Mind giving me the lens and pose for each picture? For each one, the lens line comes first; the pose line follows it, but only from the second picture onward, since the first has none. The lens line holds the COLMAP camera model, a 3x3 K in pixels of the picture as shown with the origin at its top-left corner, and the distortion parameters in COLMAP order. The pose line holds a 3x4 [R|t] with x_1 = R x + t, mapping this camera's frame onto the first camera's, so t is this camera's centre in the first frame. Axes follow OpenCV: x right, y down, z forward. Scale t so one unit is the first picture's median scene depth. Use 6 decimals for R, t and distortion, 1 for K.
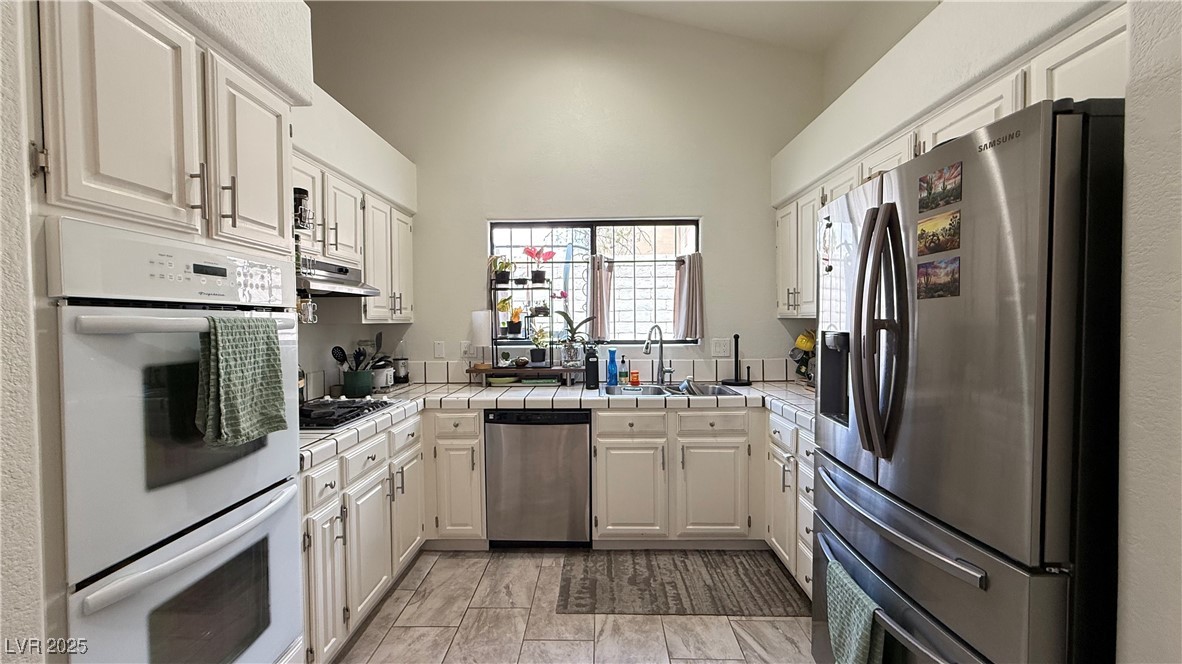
lens RADIAL K [[470.3, 0, 587.5], [0, 470.3, 330.7], [0, 0, 1]] dist [0.001044, -0.000026]
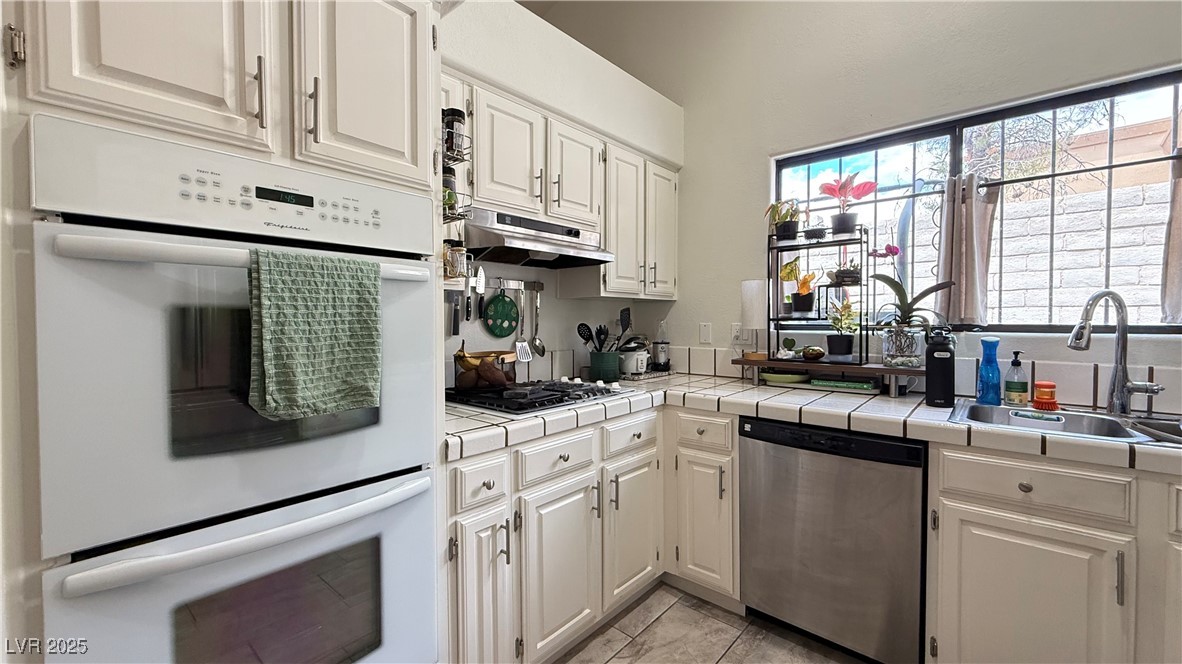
lens RADIAL K [[470.3, 0, 587.5], [0, 470.3, 330.7], [0, 0, 1]] dist [0.001044, -0.000026]
pose [[0.767293, 0.022163, -0.640913, 0.051913], [-0.018096, 0.999753, 0.012908, 0.036305], [0.641041, 0.001694, 0.767505, 0.320031]]
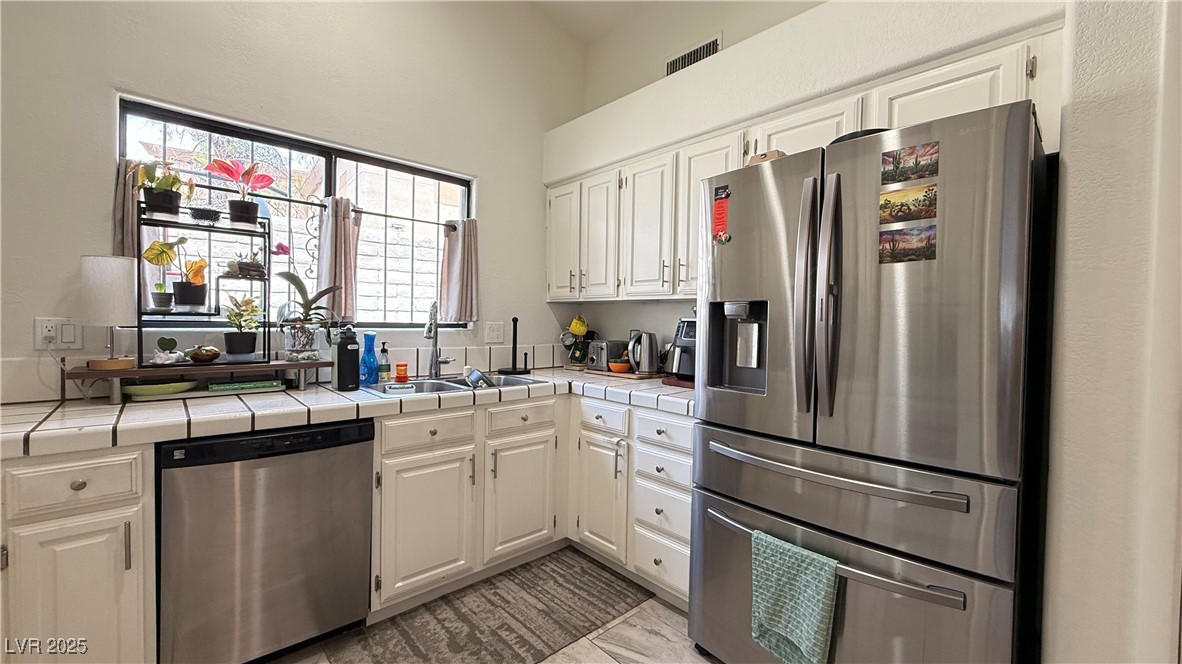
lens RADIAL K [[470.3, 0, 587.5], [0, 470.3, 330.7], [0, 0, 1]] dist [0.001044, -0.000026]
pose [[0.721510, 0.009162, 0.692344, -0.237947], [-0.006953, 0.999958, -0.005987, 0.043931], [-0.692370, -0.000495, 0.721543, 0.303214]]
